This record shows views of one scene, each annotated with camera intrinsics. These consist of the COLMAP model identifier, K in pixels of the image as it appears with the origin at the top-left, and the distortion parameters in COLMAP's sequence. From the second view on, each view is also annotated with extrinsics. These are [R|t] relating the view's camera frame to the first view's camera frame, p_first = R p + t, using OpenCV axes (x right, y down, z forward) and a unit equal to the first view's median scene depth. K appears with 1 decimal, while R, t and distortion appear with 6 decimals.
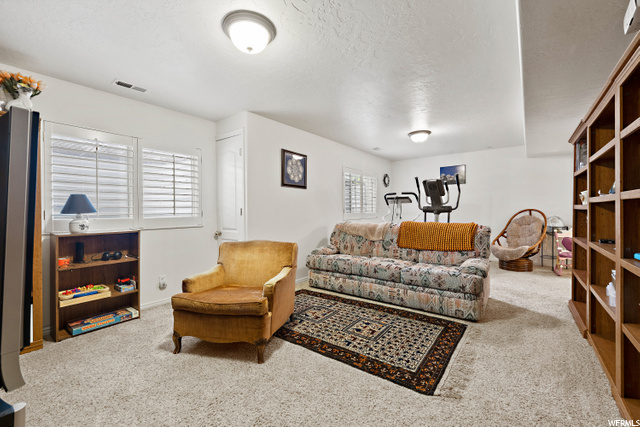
lens RADIAL K [[260.0, 0, 320.7], [0, 260.0, 211.5], [0, 0, 1]] dist [0.000900, 0.000058]
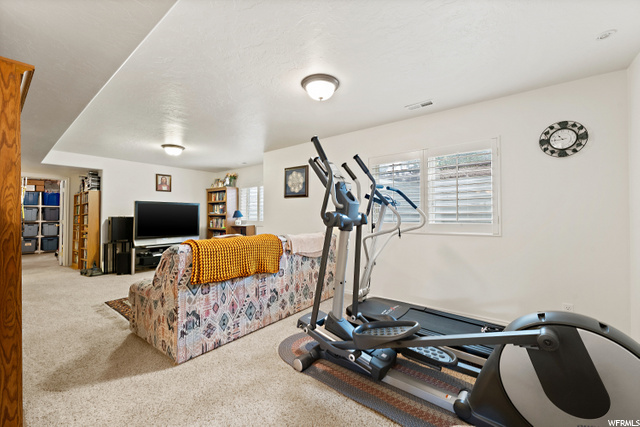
lens RADIAL K [[260.0, 0, 320.1], [0, 260.0, 213.1], [0, 0, 1]] dist [0.000900, 0.000058]
pose [[0.000725, -0.001292, -0.999999, 1.071690], [-0.004992, 0.999987, -0.001296, -0.023988], [0.999987, 0.004993, 0.000719, 1.147423]]
